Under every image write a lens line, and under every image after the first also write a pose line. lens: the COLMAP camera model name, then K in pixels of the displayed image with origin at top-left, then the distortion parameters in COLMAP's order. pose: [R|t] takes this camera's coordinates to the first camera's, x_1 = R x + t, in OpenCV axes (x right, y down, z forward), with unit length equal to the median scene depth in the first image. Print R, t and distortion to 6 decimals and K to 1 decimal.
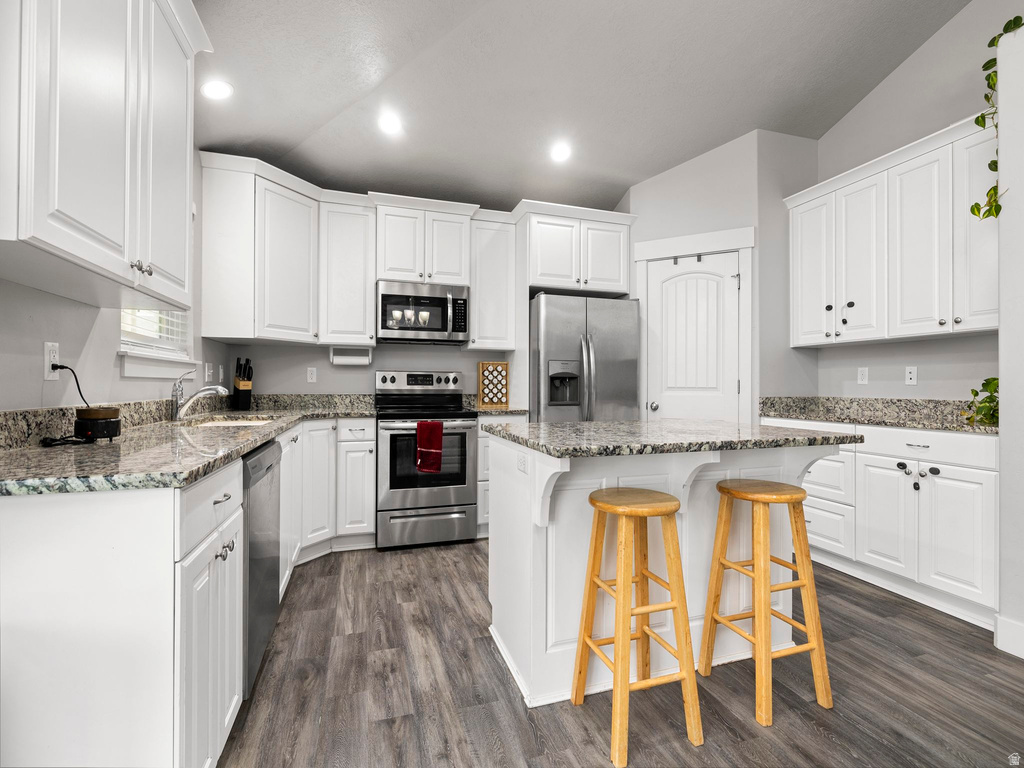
lens RADIAL K [[457.8, 0, 507.8], [0, 457.8, 382.9], [0, 0, 1]] dist [-0.005673, 0.000956]
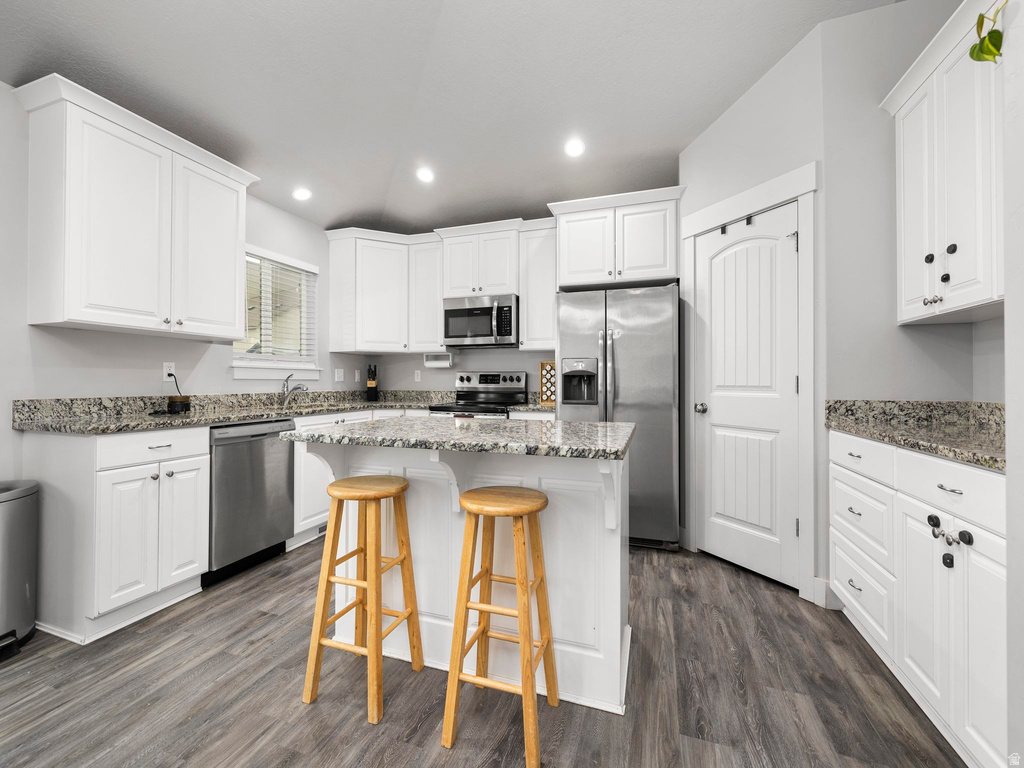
lens RADIAL K [[431.9, 0, 504.5], [0, 431.9, 379.8], [0, 0, 1]] dist [0.003603, -0.001069]
pose [[0.797088, -0.006496, -0.603829, 0.613125], [0.004794, 0.999979, -0.004430, 0.000666], [0.603845, 0.000636, 0.797102, 0.183484]]
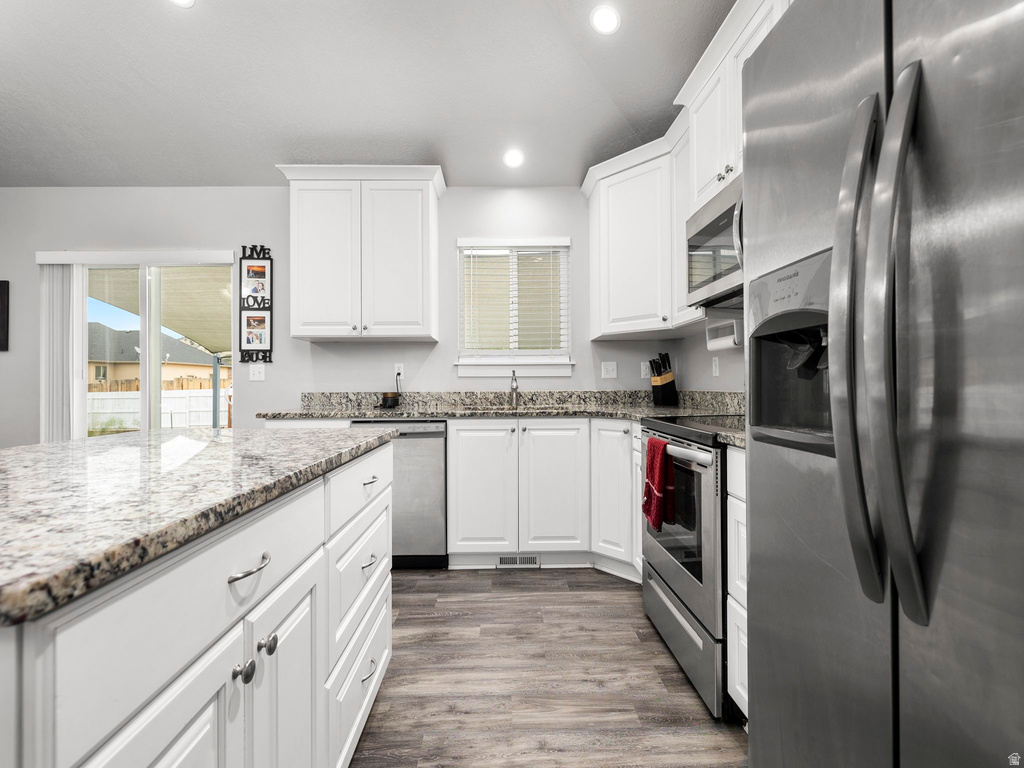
lens RADIAL K [[431.9, 0, 507.2], [0, 431.9, 383.0], [0, 0, 1]] dist [0.003603, -0.001069]
pose [[-0.287000, -0.007394, -0.957902, 0.435531], [0.008479, 0.999911, -0.010258, 0.017117], [0.957893, -0.011066, -0.286912, 1.019057]]
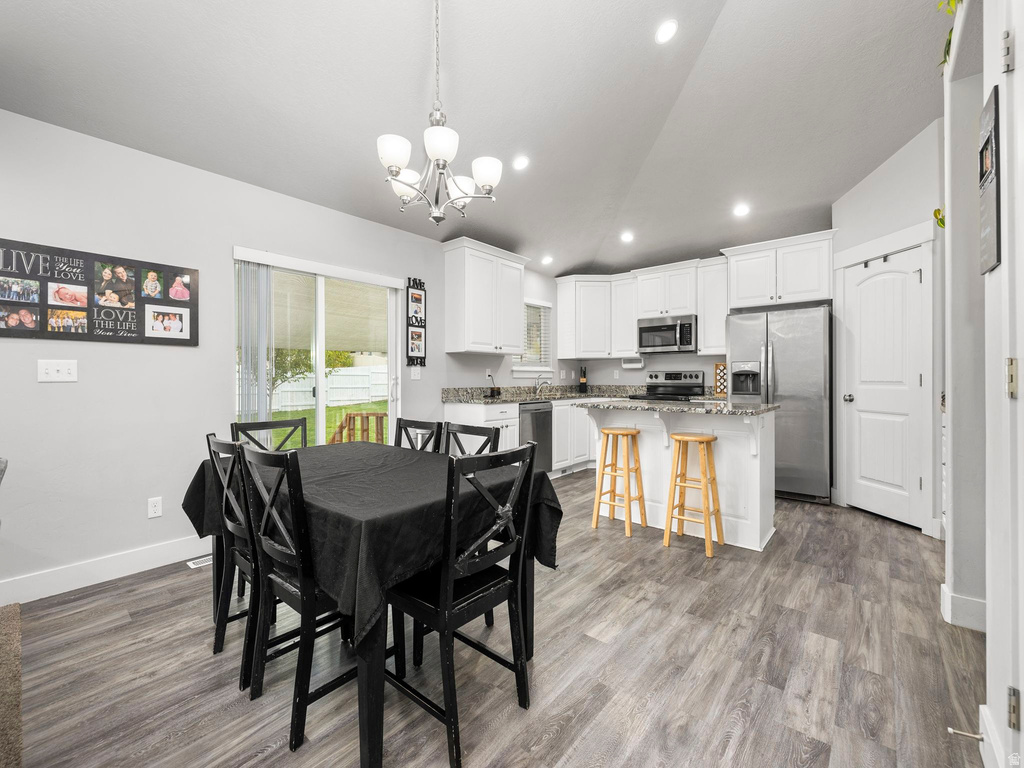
lens RADIAL K [[431.9, 0, 504.2], [0, 431.9, 378.8], [0, 0, 1]] dist [0.003603, -0.001069]
pose [[0.519515, -0.005371, -0.854445, 0.942391], [0.008380, 0.999964, -0.001190, -0.002455], [0.854420, -0.006542, 0.519541, -0.317066]]
